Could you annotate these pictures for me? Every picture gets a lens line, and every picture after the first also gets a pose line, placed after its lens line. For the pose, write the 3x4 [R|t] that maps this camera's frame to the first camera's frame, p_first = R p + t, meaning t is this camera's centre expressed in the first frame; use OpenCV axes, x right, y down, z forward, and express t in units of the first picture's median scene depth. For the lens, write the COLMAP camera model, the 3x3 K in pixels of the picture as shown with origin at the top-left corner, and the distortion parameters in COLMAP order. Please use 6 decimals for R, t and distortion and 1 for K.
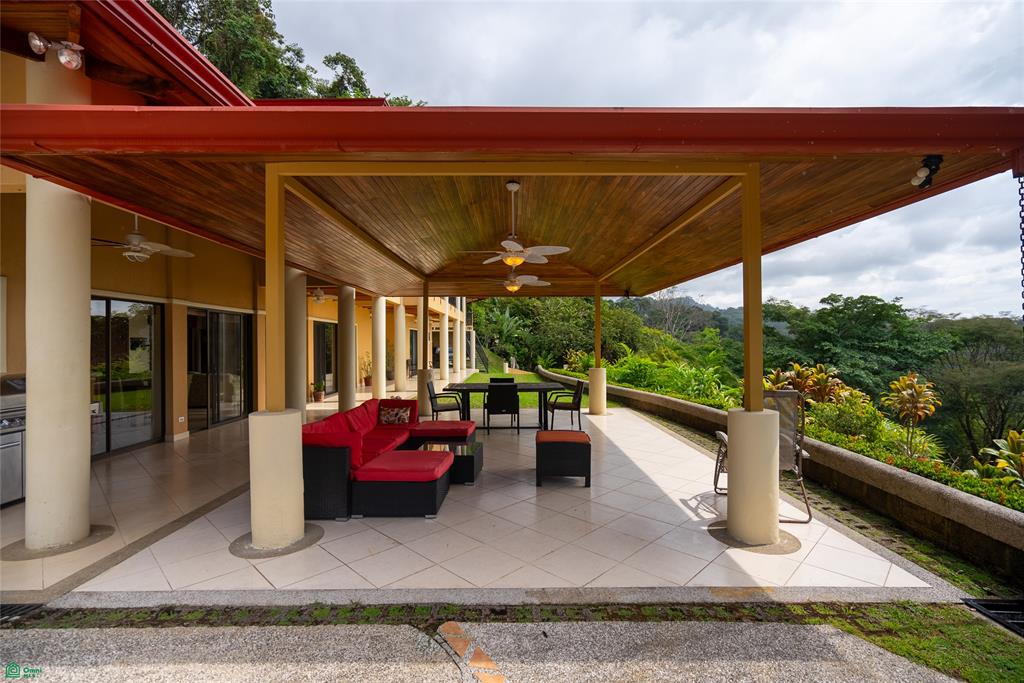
lens RADIAL K [[475.6, 0, 509.9], [0, 475.6, 338.2], [0, 0, 1]] dist [0.001801, -0.001732]
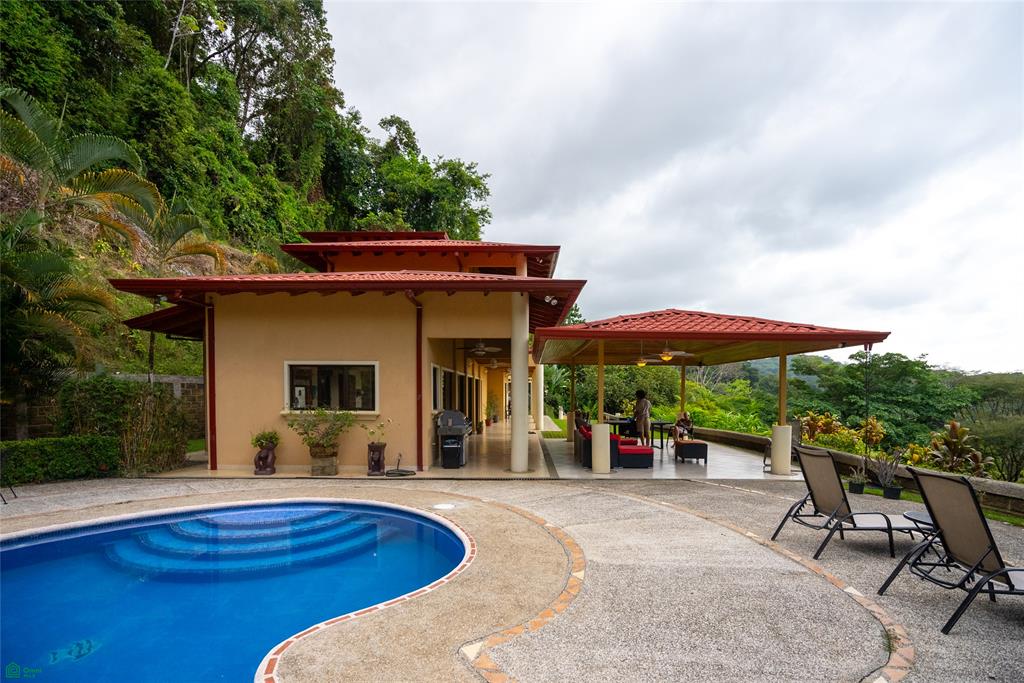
lens RADIAL K [[475.6, 0, 523.7], [0, 475.6, 408.9], [0, 0, 1]] dist [0.001801, -0.001732]
pose [[0.999569, 0.011536, -0.026979, -0.045873], [-0.010302, 0.998914, 0.045443, -0.002755], [0.027474, -0.045145, 0.998603, -0.089340]]
